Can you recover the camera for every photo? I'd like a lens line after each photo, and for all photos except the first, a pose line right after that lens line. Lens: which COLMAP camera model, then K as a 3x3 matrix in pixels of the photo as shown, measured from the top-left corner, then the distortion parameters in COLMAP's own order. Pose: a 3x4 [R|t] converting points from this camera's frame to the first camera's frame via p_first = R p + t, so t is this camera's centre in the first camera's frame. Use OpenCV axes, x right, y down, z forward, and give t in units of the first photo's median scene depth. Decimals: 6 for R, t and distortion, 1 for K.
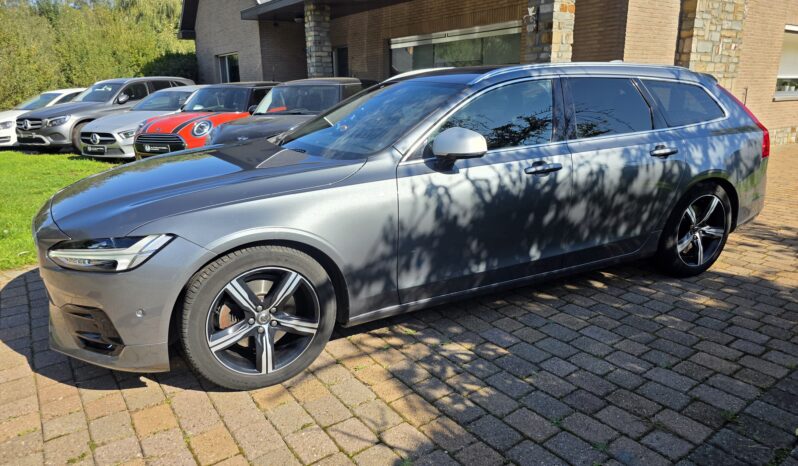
lens RADIAL K [[537.1, 0, 397.1], [0, 537.1, 233.7], [0, 0, 1]] dist [0.062686, -0.059212]
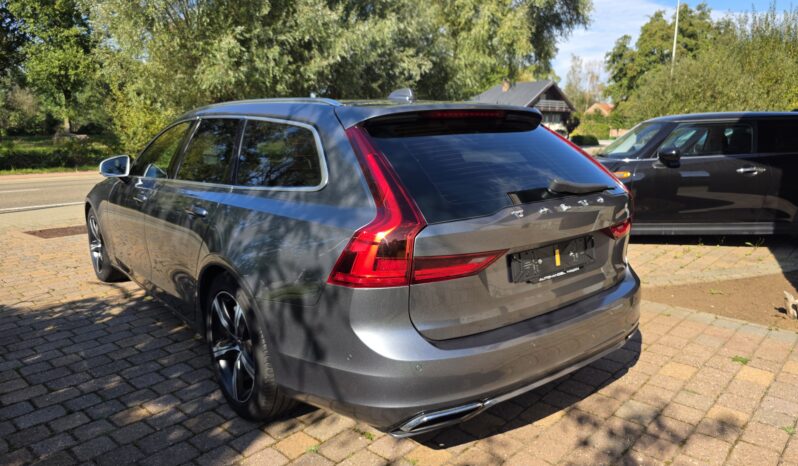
lens RADIAL K [[543.6, 0, 396.3], [0, 543.6, 232.7], [0, 0, 1]] dist [0.037391, -0.036747]
pose [[0.188606, 0.189610, -0.963575, 1.539994], [-0.254499, 0.957101, 0.138522, -0.355250], [0.948503, 0.219103, 0.228770, 1.286779]]
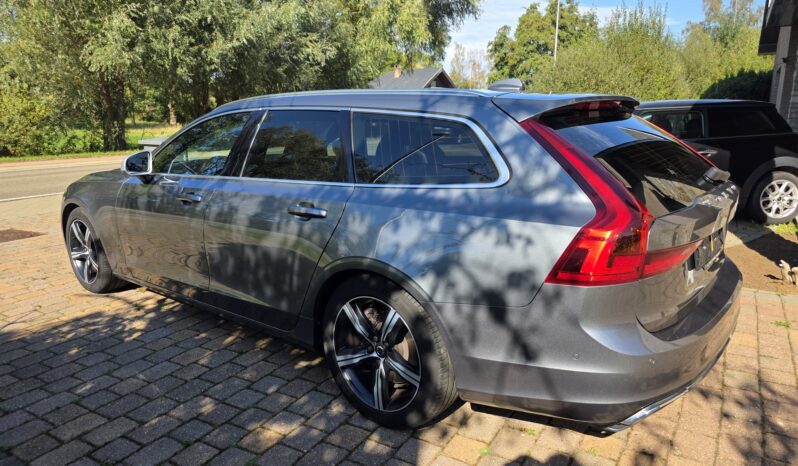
lens RADIAL K [[537.1, 0, 397.1], [0, 537.1, 233.7], [0, 0, 1]] dist [0.062686, -0.059212]
pose [[0.382338, 0.203031, -0.901441, 1.398451], [-0.236393, 0.964589, 0.116991, -0.274788], [0.893273, 0.168364, 0.416794, 0.949845]]
